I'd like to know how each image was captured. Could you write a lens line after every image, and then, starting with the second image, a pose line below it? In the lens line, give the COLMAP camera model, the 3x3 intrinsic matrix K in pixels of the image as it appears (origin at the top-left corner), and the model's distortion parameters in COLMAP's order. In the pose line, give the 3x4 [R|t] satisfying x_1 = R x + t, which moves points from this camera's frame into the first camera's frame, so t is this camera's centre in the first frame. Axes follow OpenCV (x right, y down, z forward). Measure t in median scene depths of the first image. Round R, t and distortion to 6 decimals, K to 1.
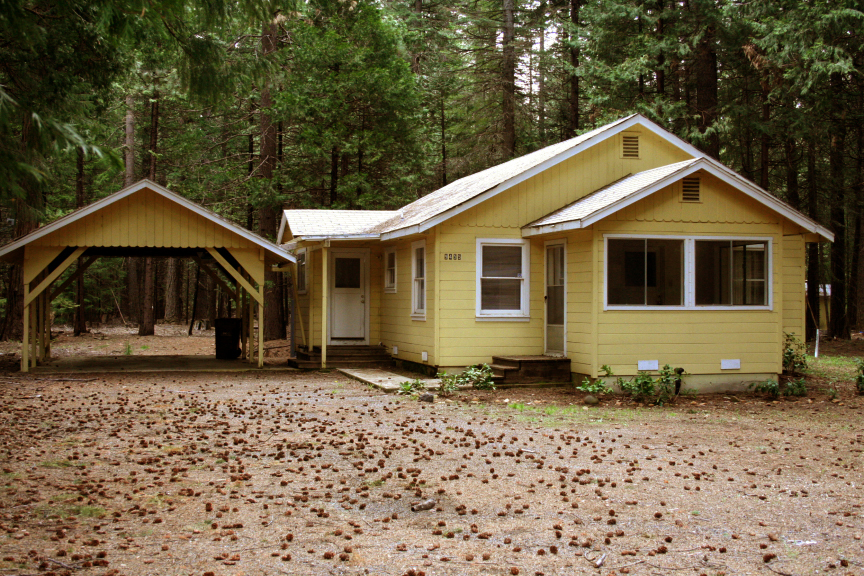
lens RADIAL K [[1077.1, 0, 432.7], [0, 1077.1, 287.6], [0, 0, 1]] dist [0.125569, 0.000000]
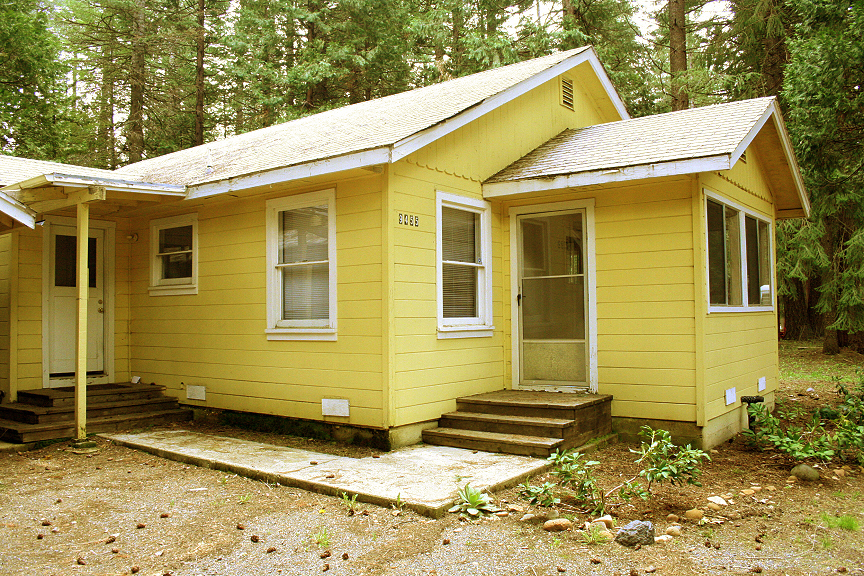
lens RADIAL K [[717.8, 0, 431.7], [0, 717.8, 287.4], [0, 0, 1]] dist [-0.072107, 0.005502]
pose [[0.805359, 0.009799, 0.592707, -0.182493], [0.007347, 0.999622, -0.026510, 0.014464], [-0.592742, 0.025705, 0.804982, 0.699214]]
